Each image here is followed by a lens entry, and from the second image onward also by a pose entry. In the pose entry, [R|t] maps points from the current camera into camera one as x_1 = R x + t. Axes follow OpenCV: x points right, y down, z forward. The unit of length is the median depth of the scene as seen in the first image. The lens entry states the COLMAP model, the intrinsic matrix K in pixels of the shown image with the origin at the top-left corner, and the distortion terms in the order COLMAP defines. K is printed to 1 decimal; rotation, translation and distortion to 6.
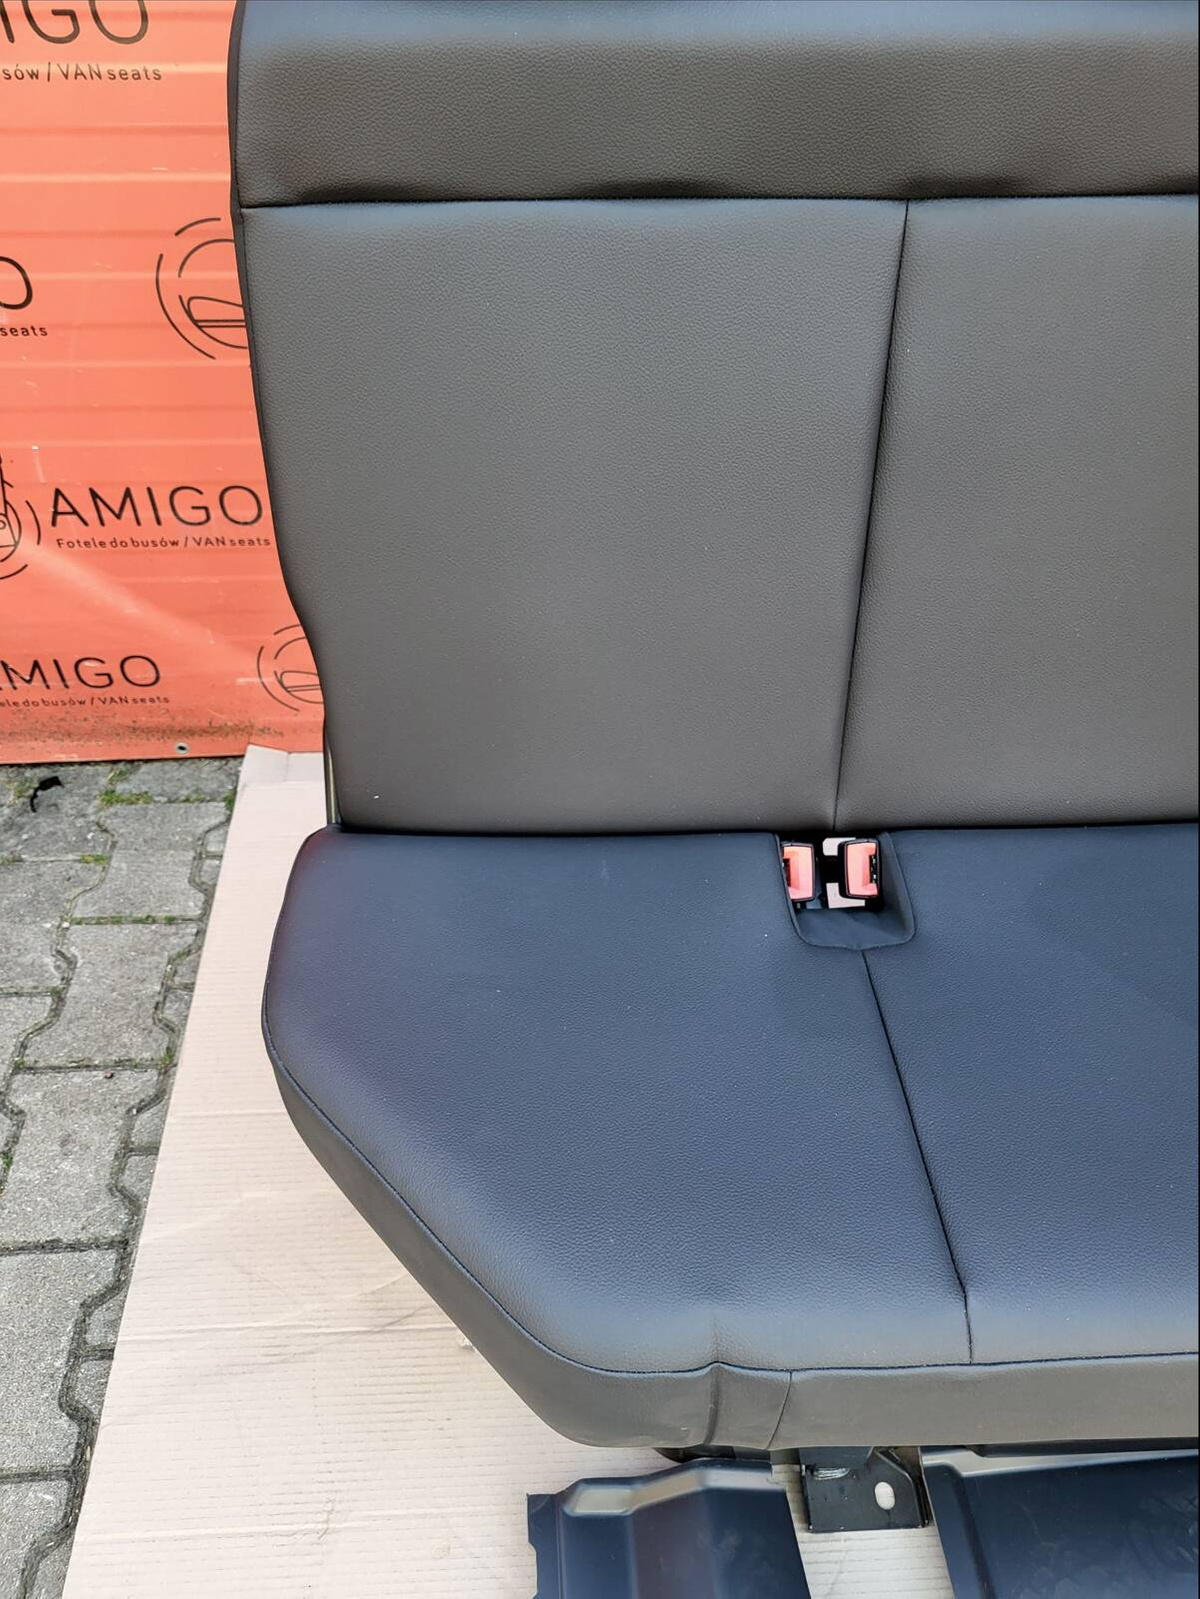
lens RADIAL K [[1204.3, 0, 551.1], [0, 1204.3, 783.4], [0, 0, 1]] dist [0.031125, -0.034947]
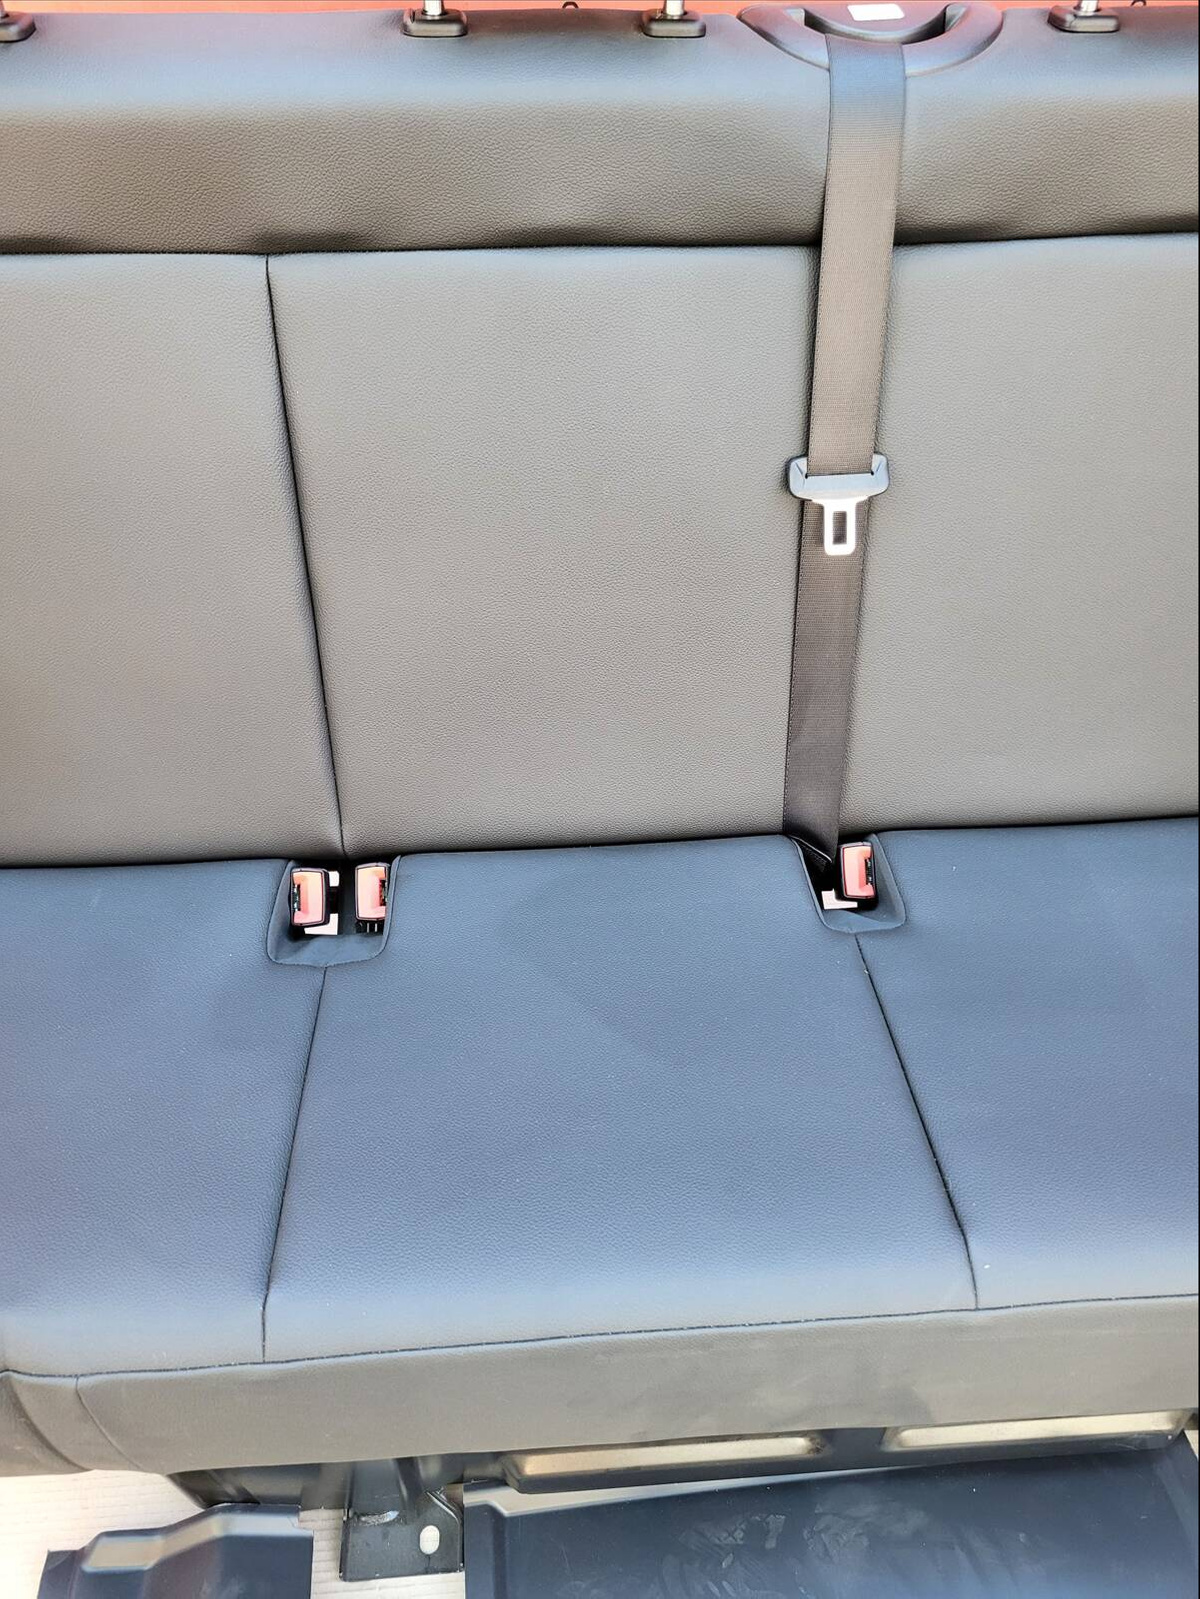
lens RADIAL K [[1204.3, 0, 556.0], [0, 1204.3, 757.3], [0, 0, 1]] dist [0.031125, -0.034947]
pose [[0.999372, -0.022462, 0.027421, 0.388577], [0.024767, 0.995914, -0.086845, 0.049849], [-0.025358, 0.087470, 0.995844, -0.032804]]
